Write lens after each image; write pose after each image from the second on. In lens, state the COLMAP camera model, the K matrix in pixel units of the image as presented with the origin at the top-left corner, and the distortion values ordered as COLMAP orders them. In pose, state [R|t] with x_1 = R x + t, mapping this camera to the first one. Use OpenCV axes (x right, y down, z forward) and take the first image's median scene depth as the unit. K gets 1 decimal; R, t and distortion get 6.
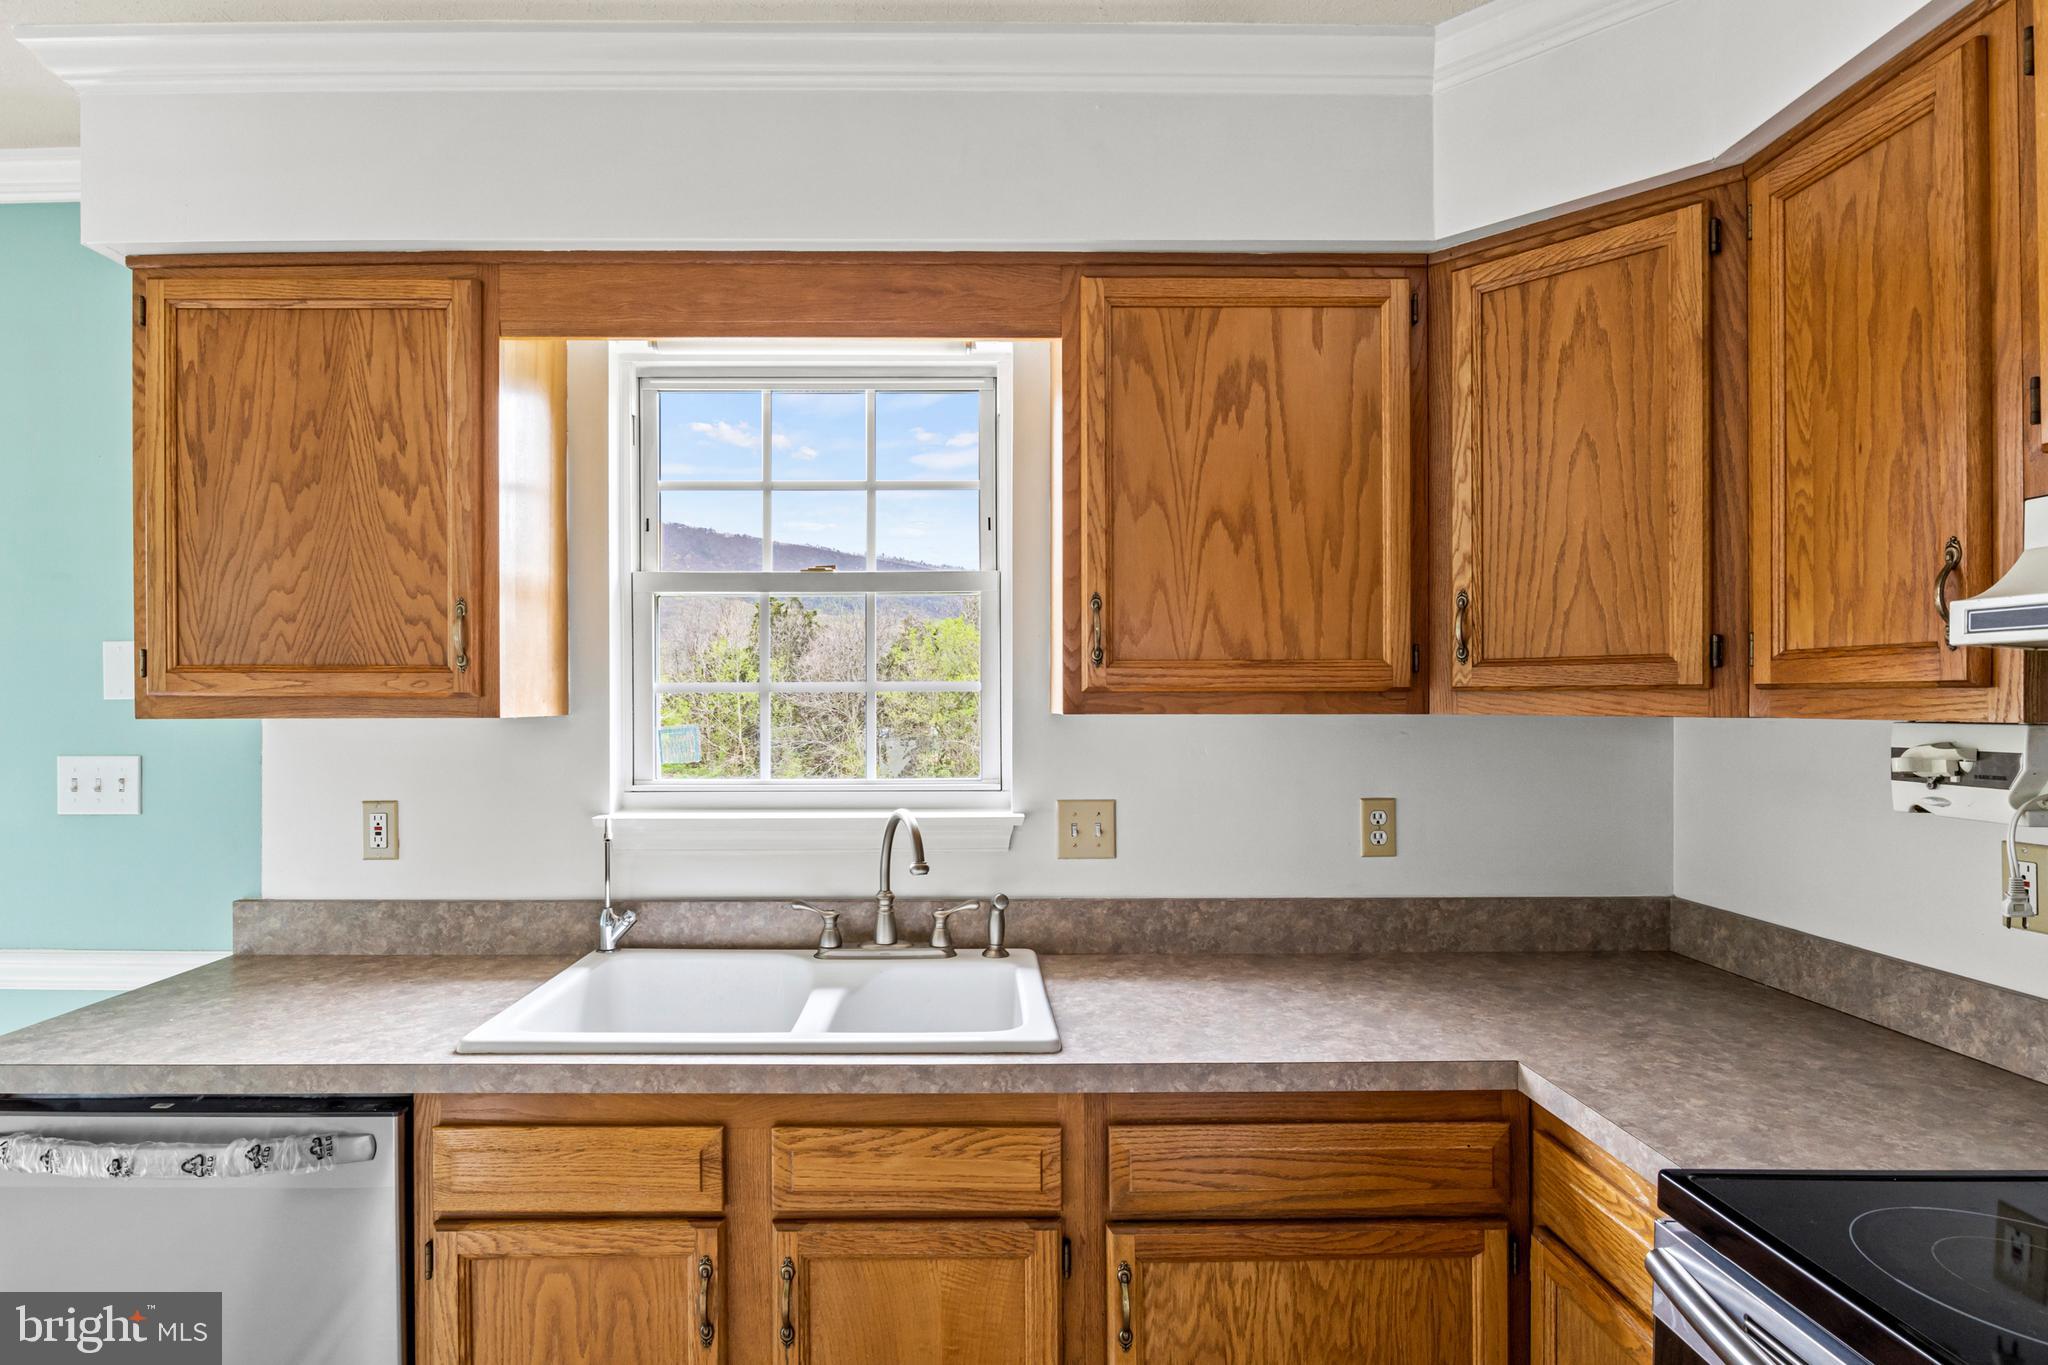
lens RADIAL K [[1057.2, 0, 972.8], [0, 1057.2, 702.0], [0, 0, 1]] dist [-0.002639, -0.000916]
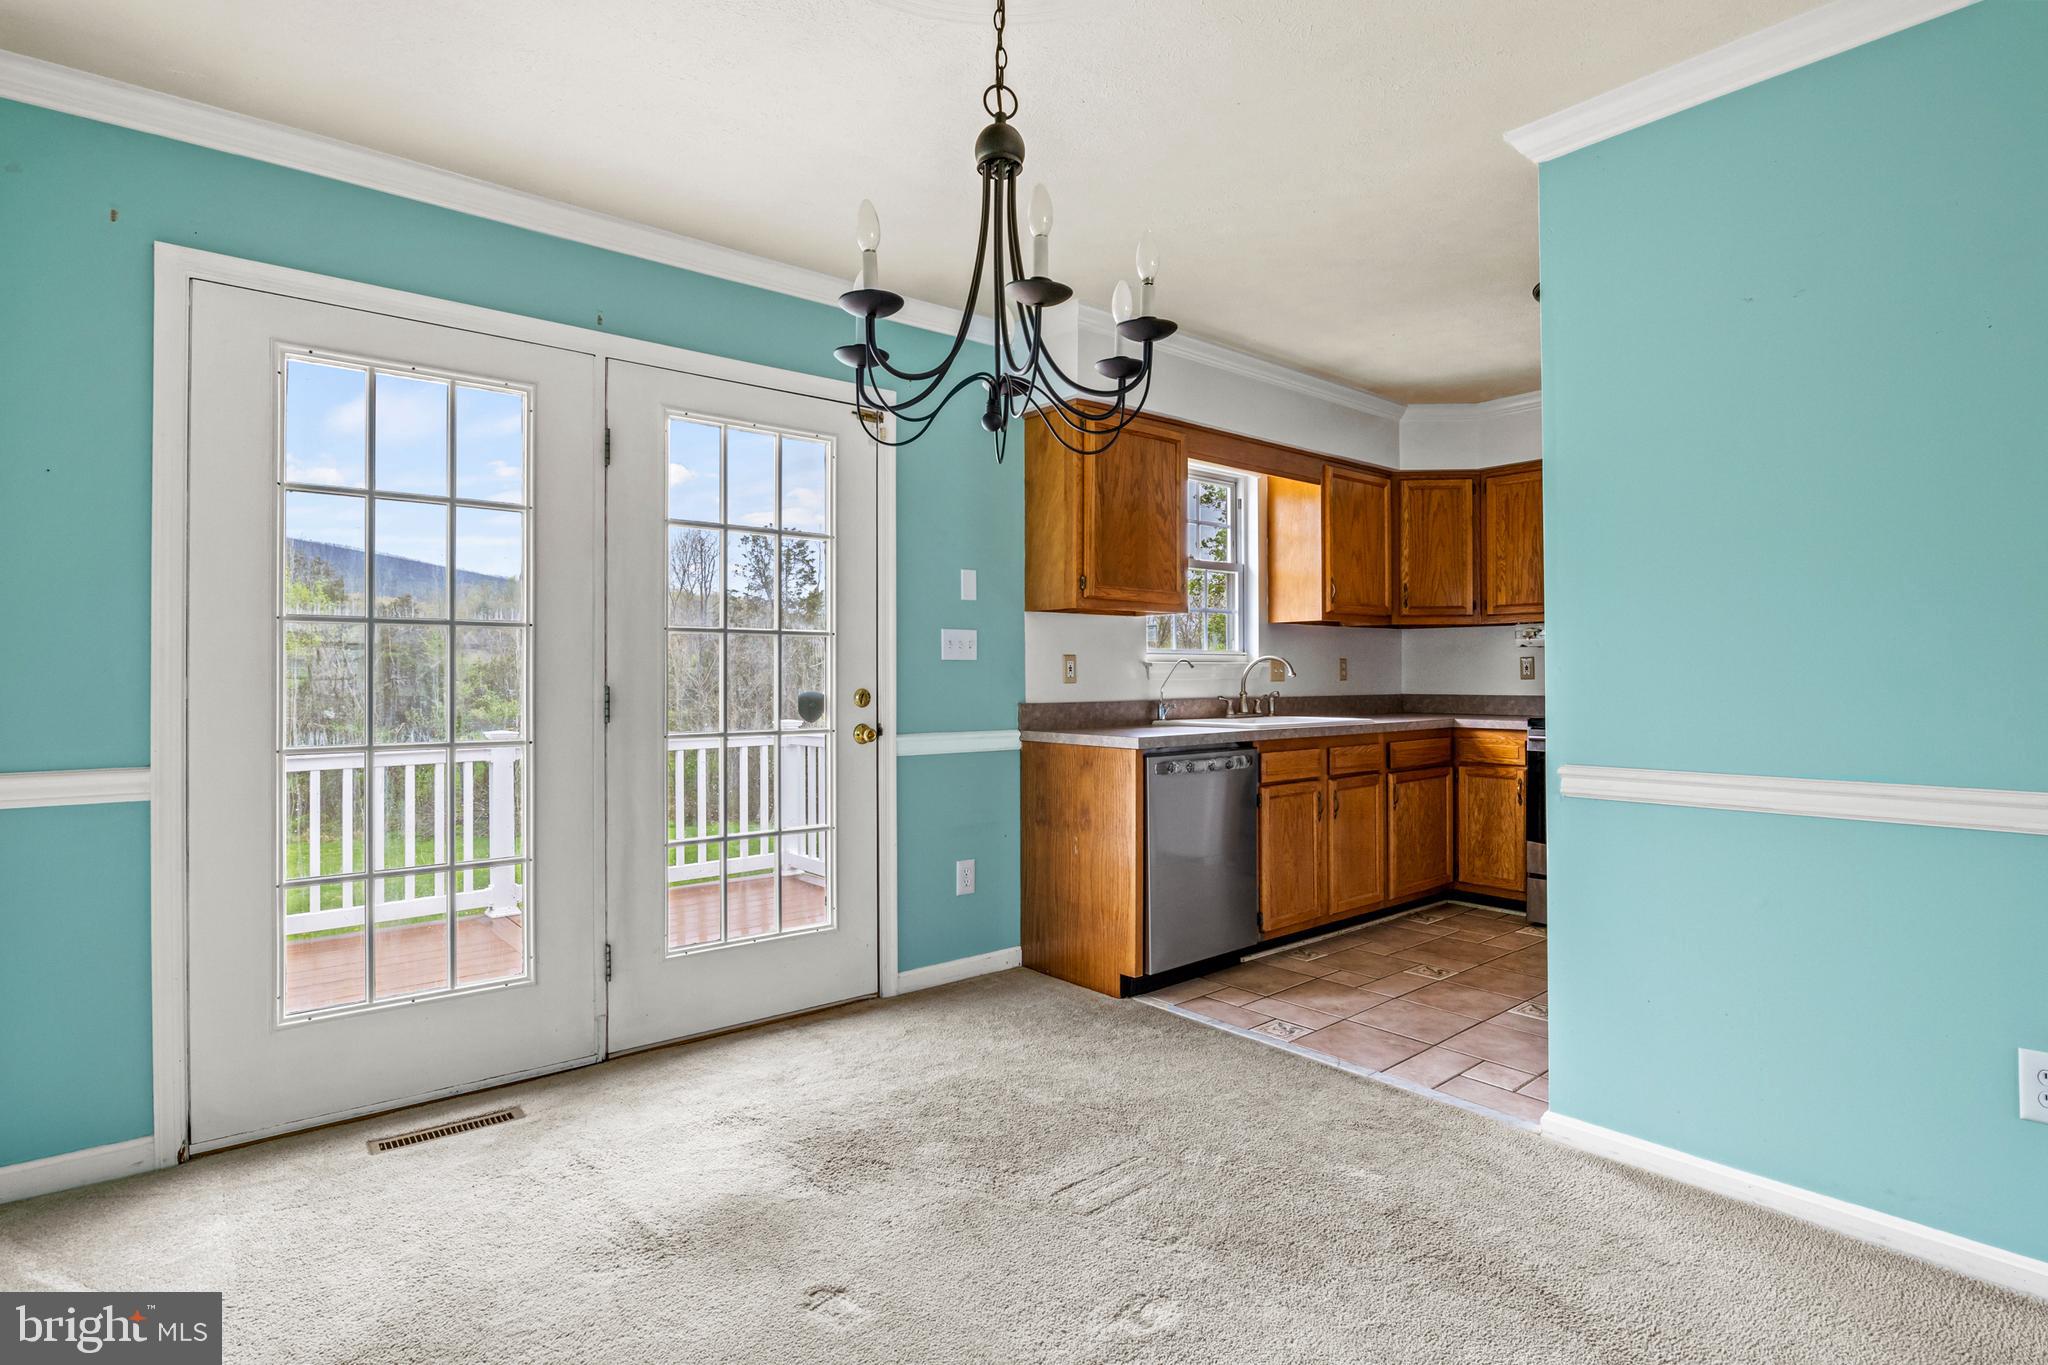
lens RADIAL K [[1016.7, 0, 1022.4], [0, 1016.7, 671.9], [0, 0, 1]] dist [-0.015316, -0.000126]
pose [[0.773120, 0.001873, 0.634257, -2.248071], [0.001944, 0.999984, -0.005322, 0.163000], [-0.634257, 0.005347, 0.773104, -0.574711]]
